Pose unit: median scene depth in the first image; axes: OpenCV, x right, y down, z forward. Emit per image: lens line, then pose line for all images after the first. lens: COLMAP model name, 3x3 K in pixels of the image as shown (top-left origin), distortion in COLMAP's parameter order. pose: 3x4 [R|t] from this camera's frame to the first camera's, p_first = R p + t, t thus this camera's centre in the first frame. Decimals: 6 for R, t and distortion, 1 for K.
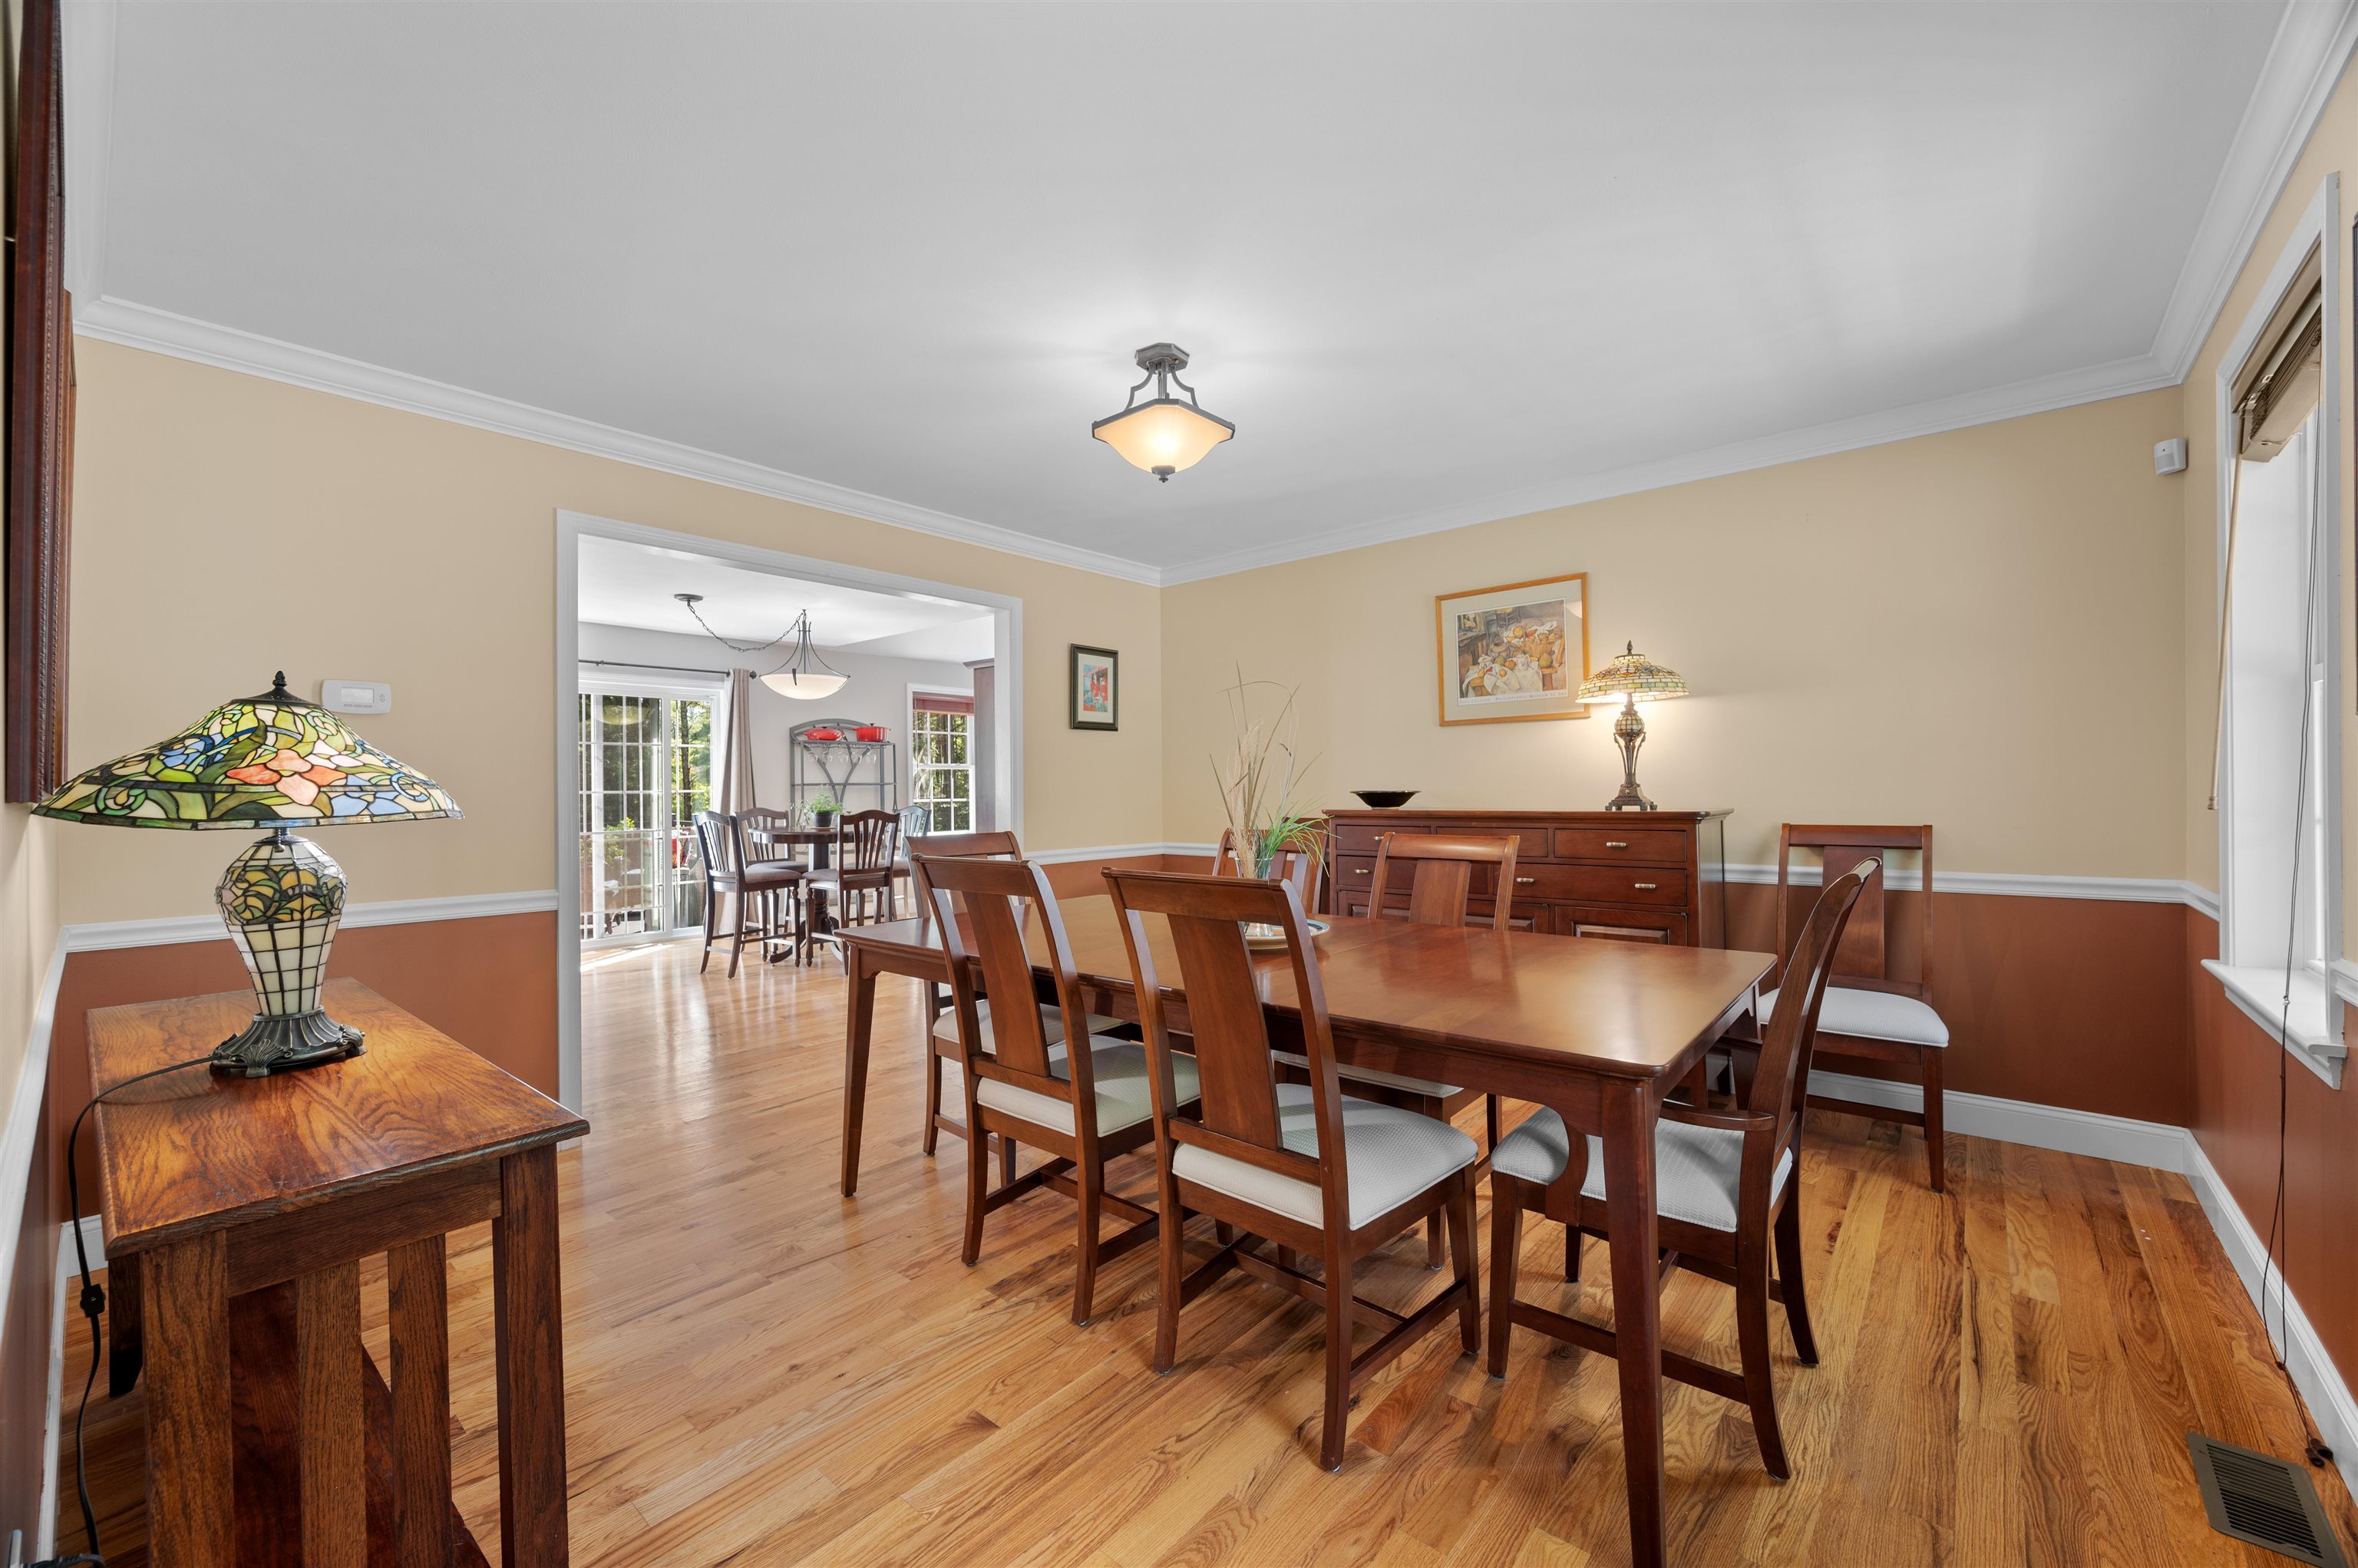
lens RADIAL K [[927.9, 0, 1188.9], [0, 927.9, 788.7], [0, 0, 1]] dist [-0.001790, -0.001268]
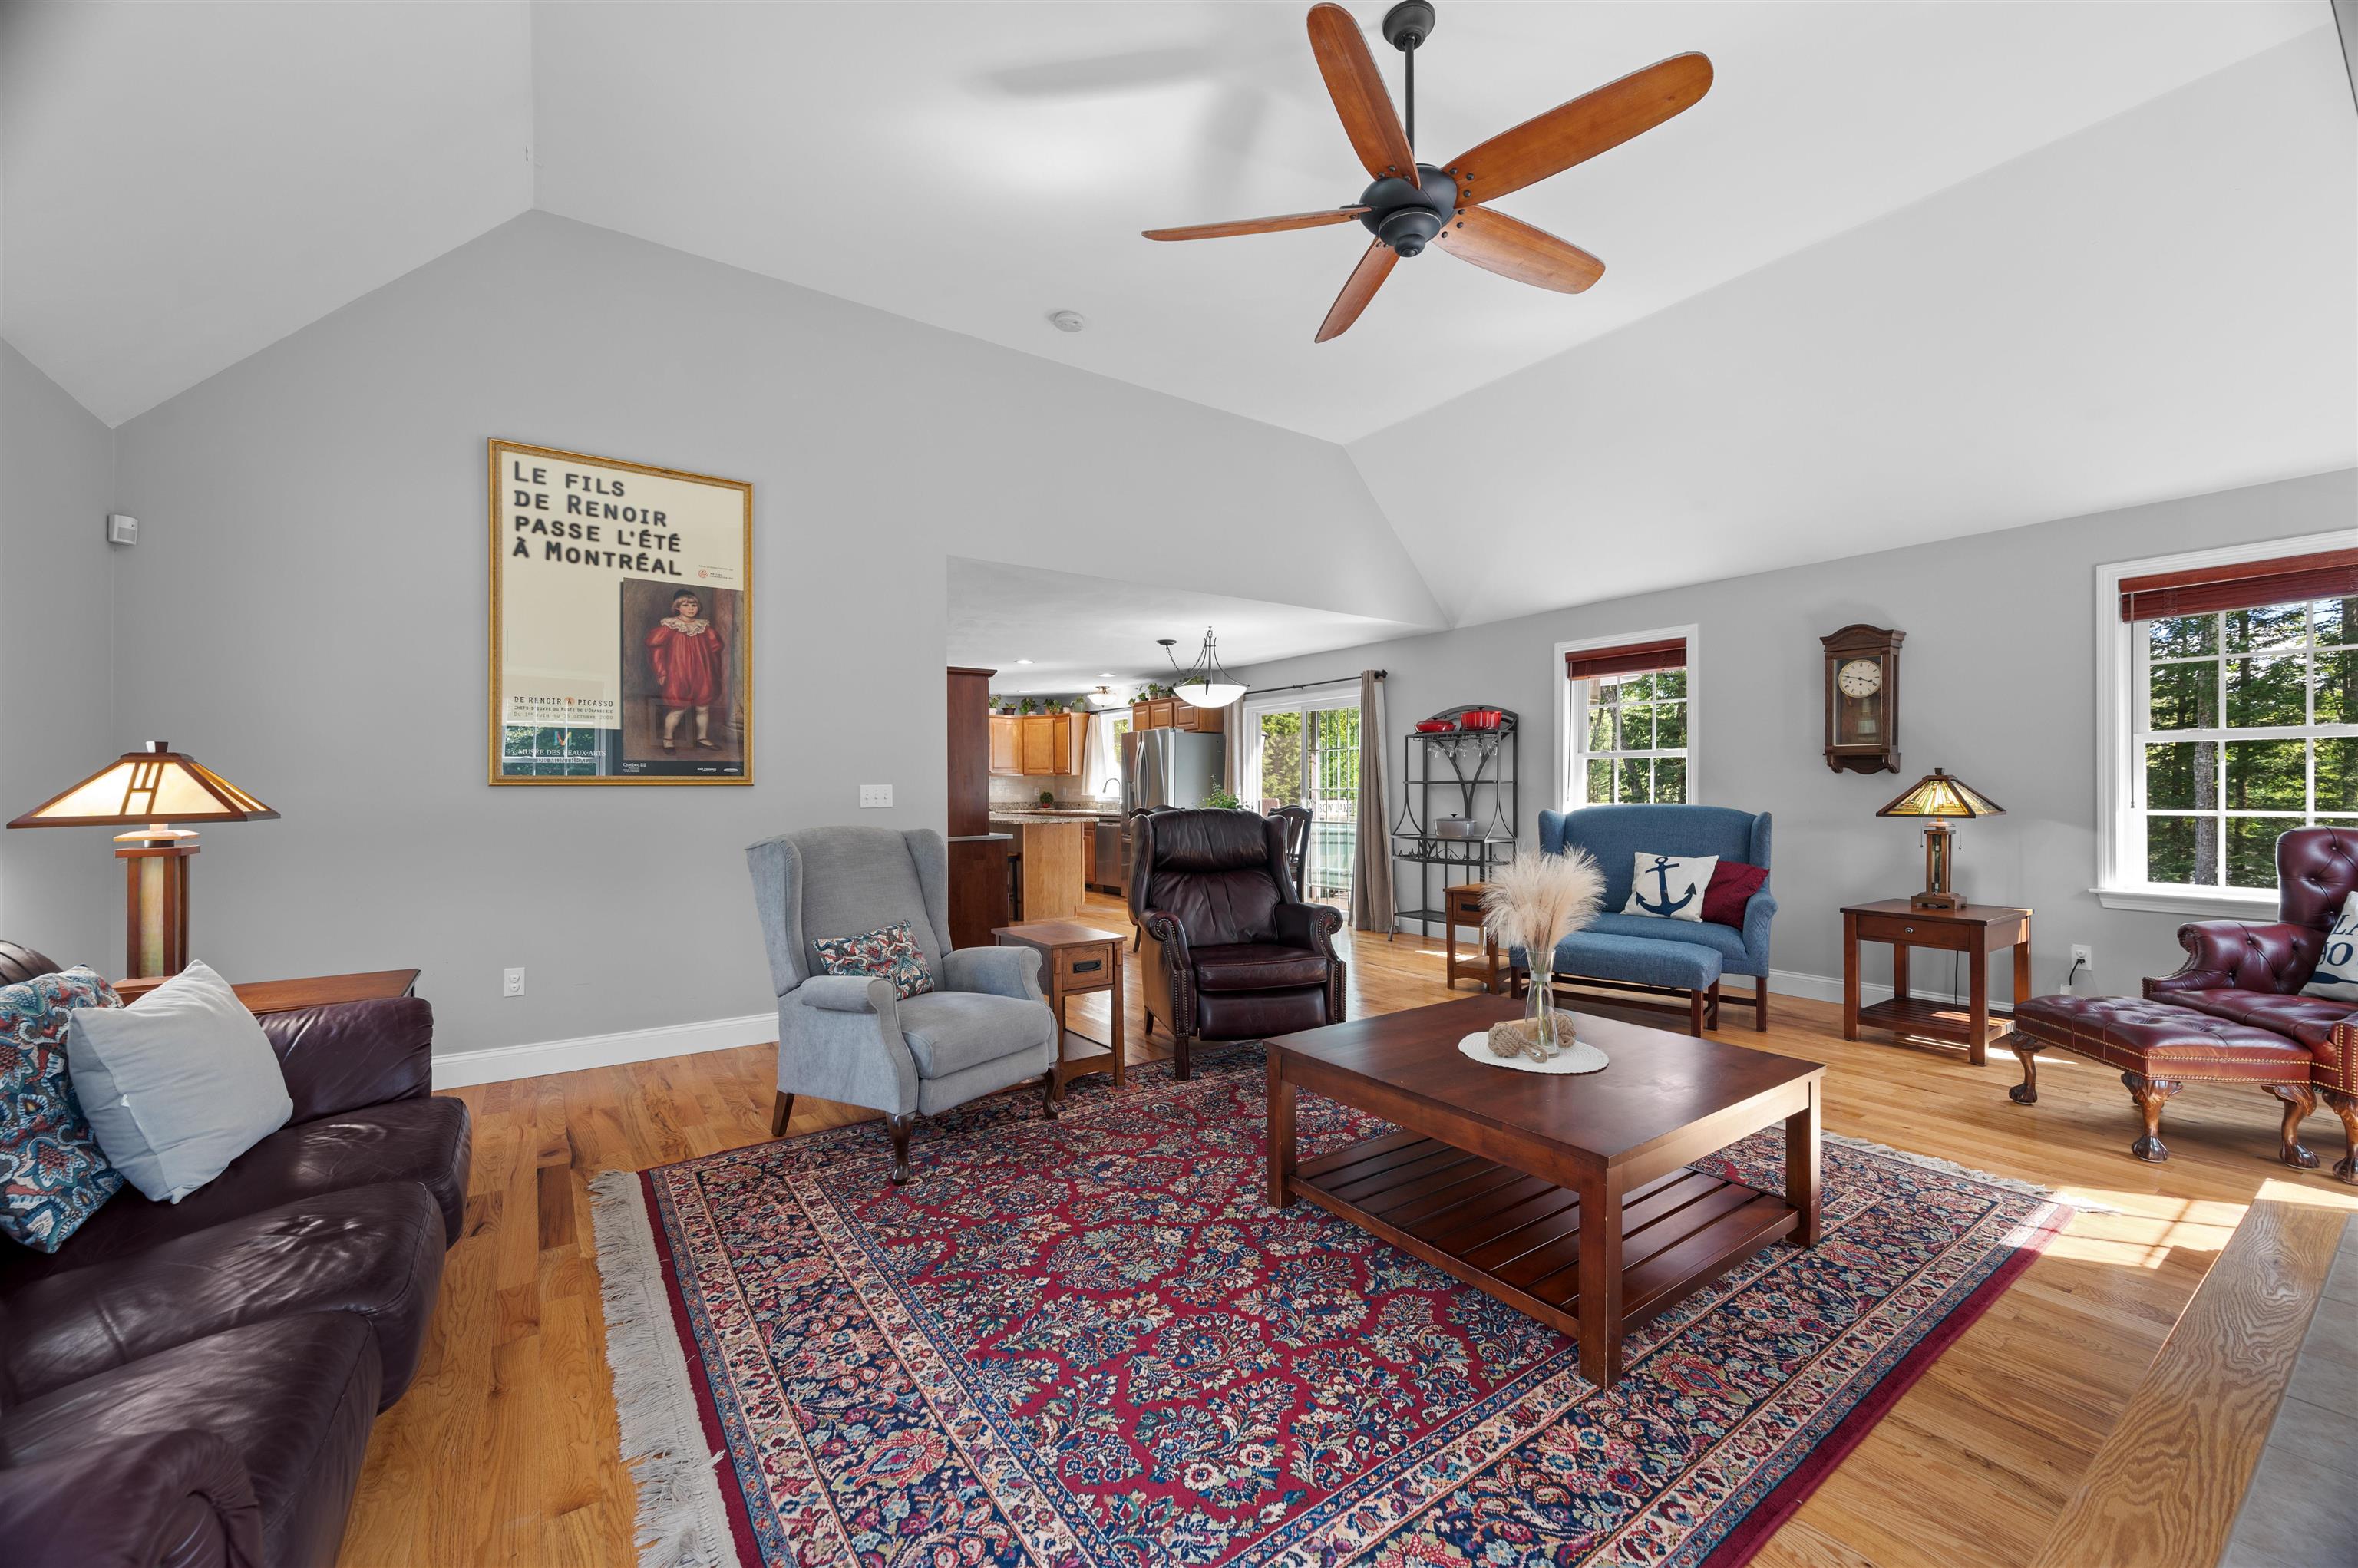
lens RADIAL K [[927.9, 0, 1161.6], [0, 927.9, 792.7], [0, 0, 1]] dist [-0.001790, -0.001268]
pose [[-0.279548, 0.014060, -0.960029, 0.542676], [0.008870, 0.999888, 0.012061, -0.008170], [0.960091, -0.005144, -0.279641, 1.006231]]
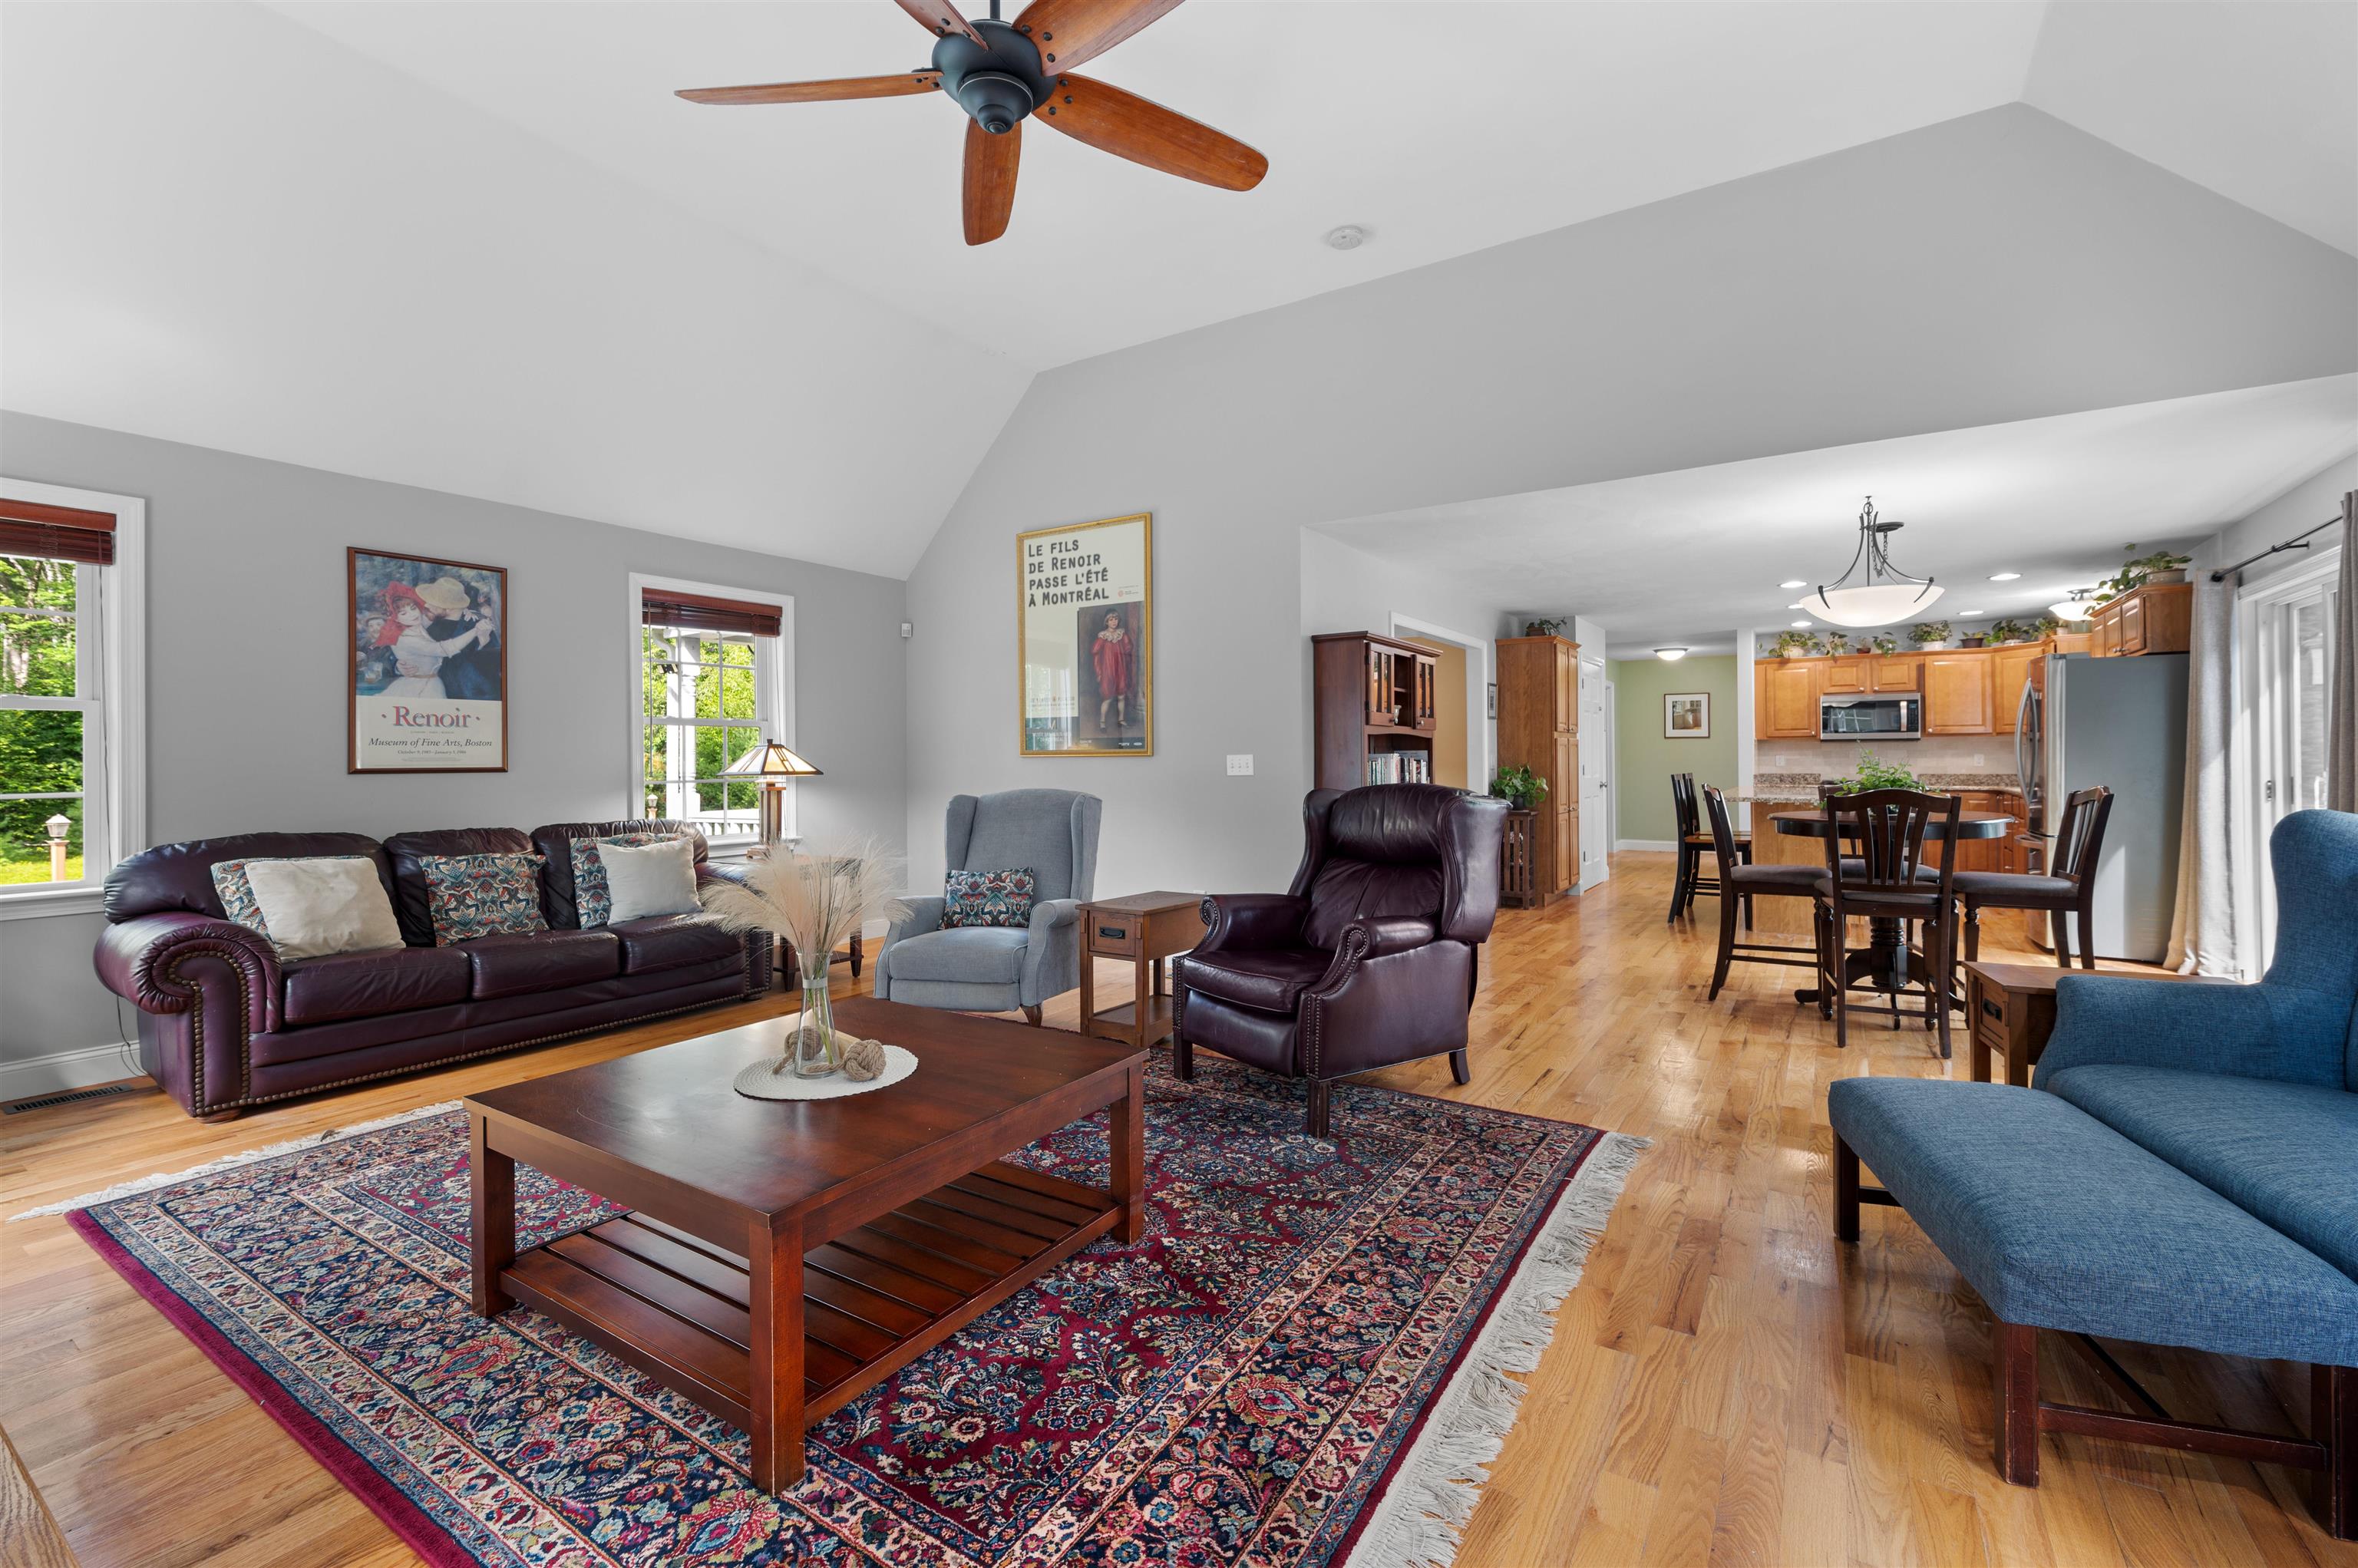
lens RADIAL K [[977.0, 0, 1200.0], [0, 977.0, 750.5], [0, 0, 1]] dist [0.000912, -0.001217]
pose [[-0.992460, 0.015683, -0.121565, 0.136113], [0.018051, 0.999668, -0.018402, 0.001499], [0.121236, -0.020457, -0.992413, 1.328723]]
